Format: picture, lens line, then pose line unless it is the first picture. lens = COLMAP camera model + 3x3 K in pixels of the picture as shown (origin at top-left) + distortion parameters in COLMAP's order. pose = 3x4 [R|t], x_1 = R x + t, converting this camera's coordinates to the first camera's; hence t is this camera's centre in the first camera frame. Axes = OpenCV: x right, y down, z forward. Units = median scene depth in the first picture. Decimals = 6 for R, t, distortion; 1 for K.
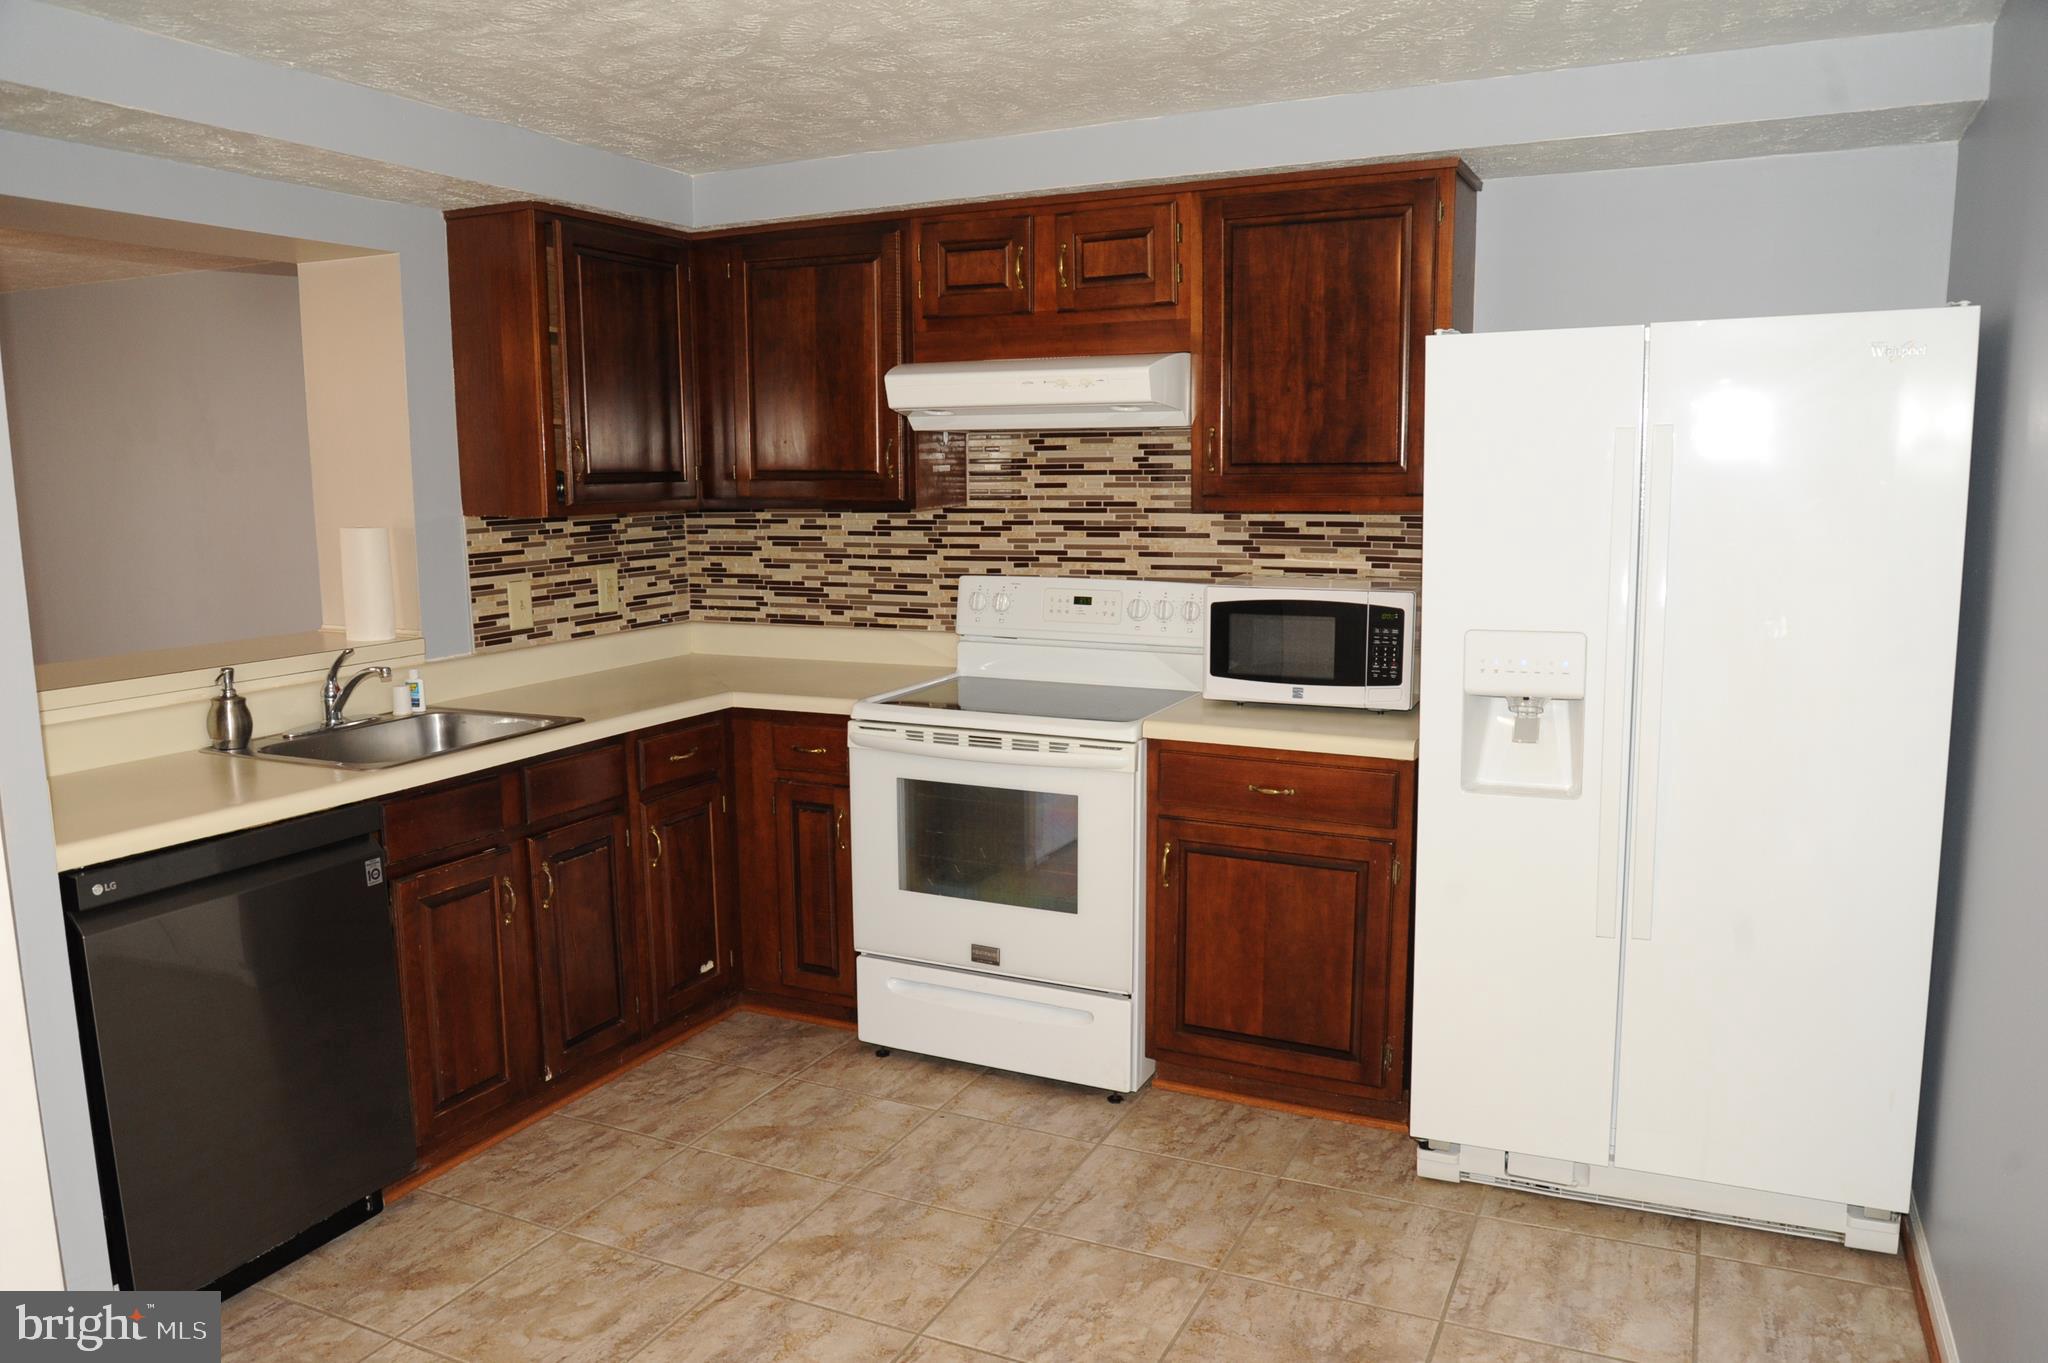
lens RADIAL K [[1460.3, 0, 1015.0], [0, 1460.3, 710.9], [0, 0, 1]] dist [-0.074247, 0.042843]
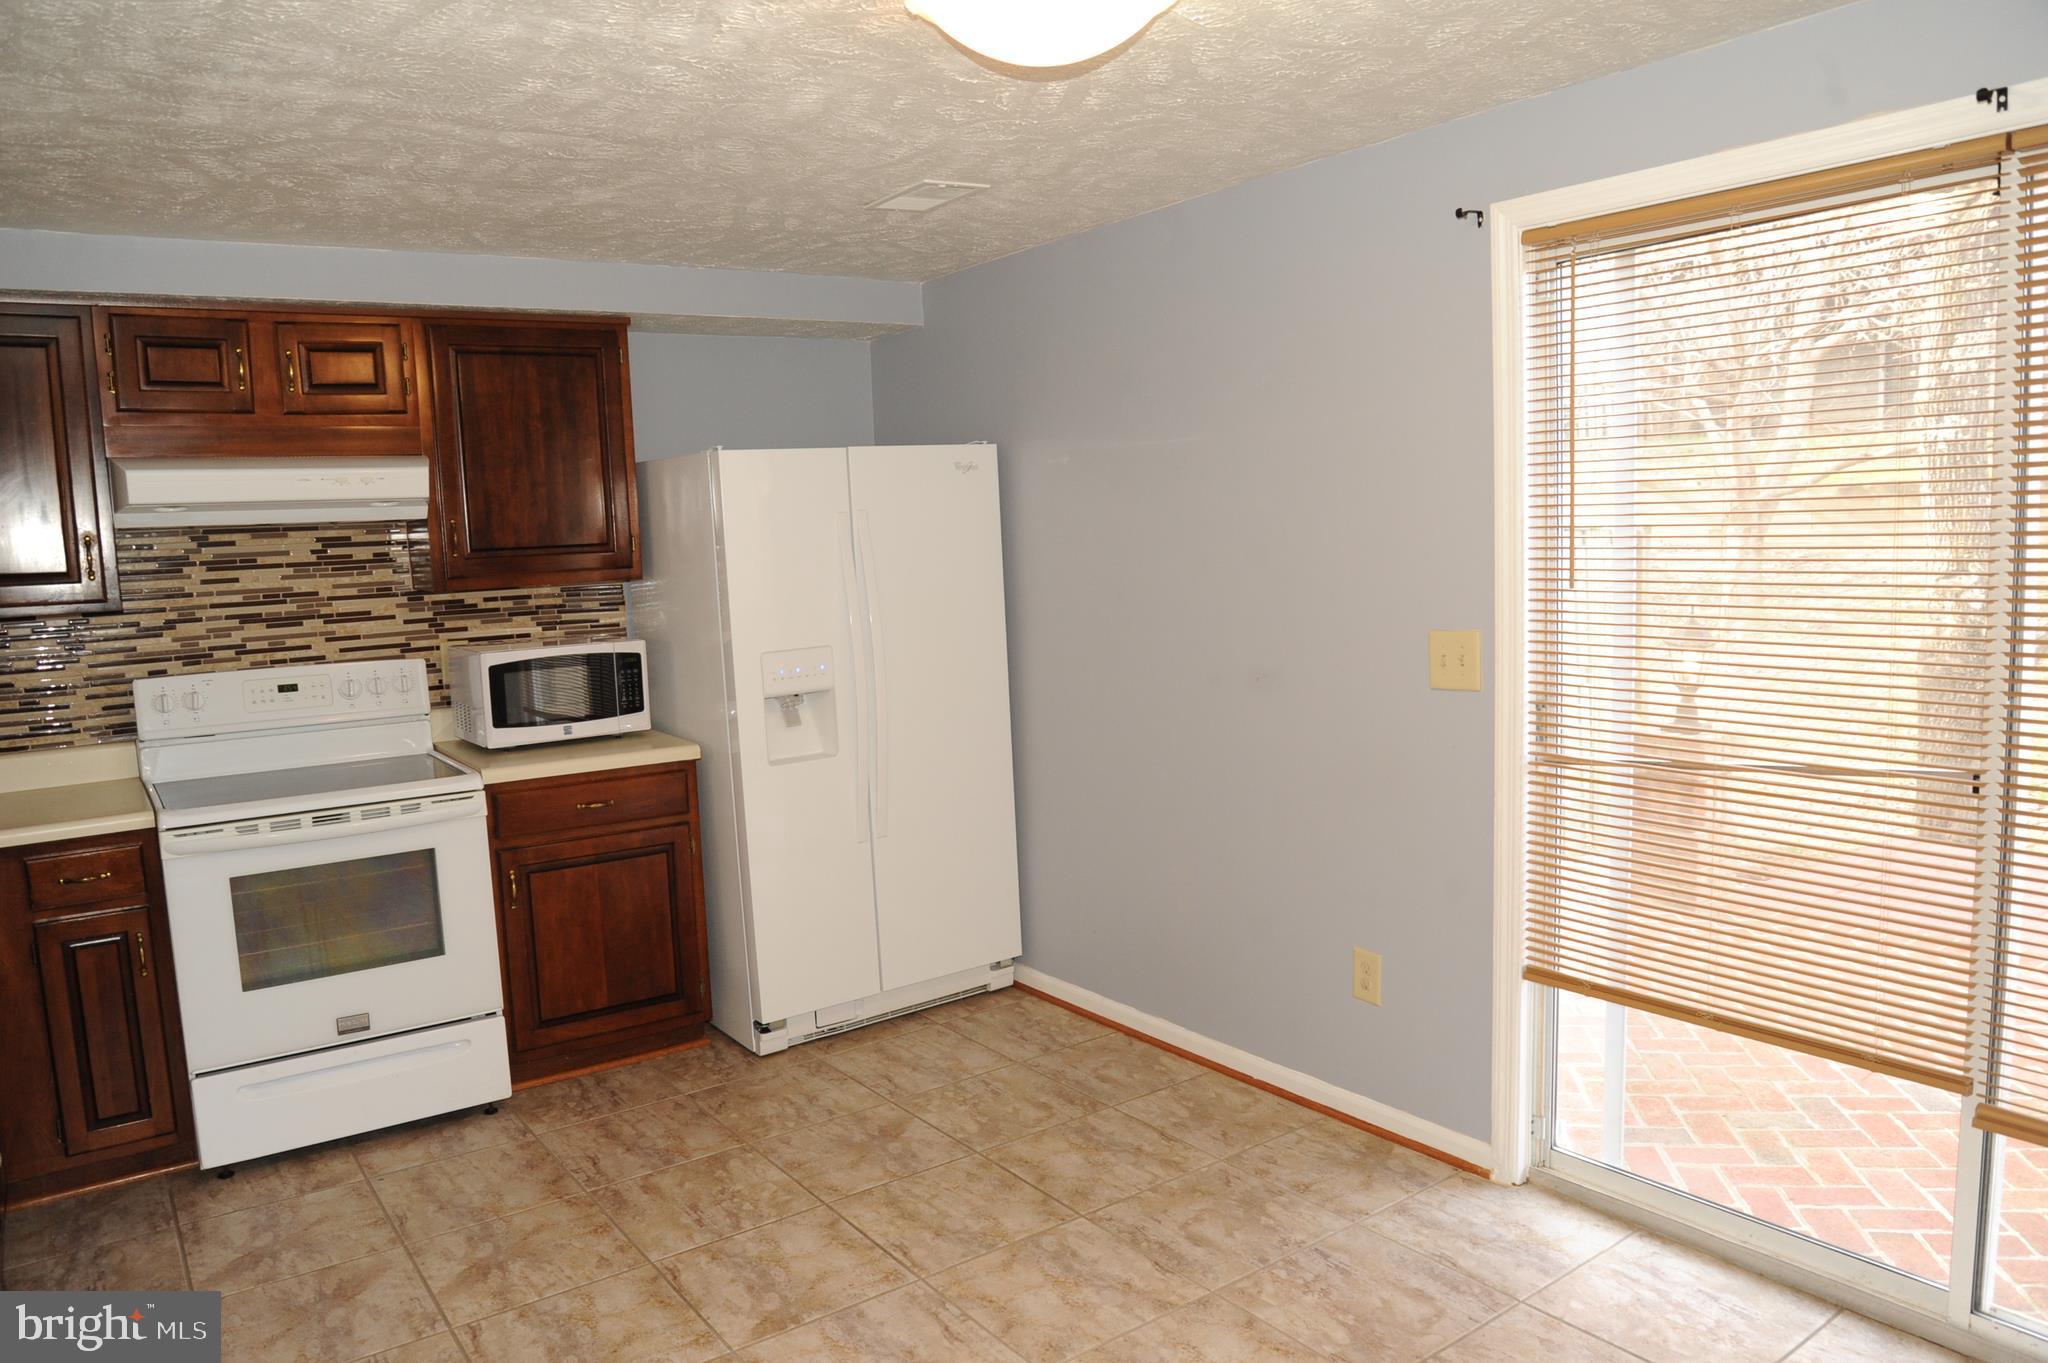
lens RADIAL K [[1408.5, 0, 1014.9], [0, 1408.5, 712.1], [0, 0, 1]] dist [-0.084678, 0.035857]
pose [[0.487525, -0.122276, 0.864504, -0.609745], [0.175474, 0.983664, 0.040174, -0.008126], [-0.855294, 0.132112, 0.501017, 0.074264]]
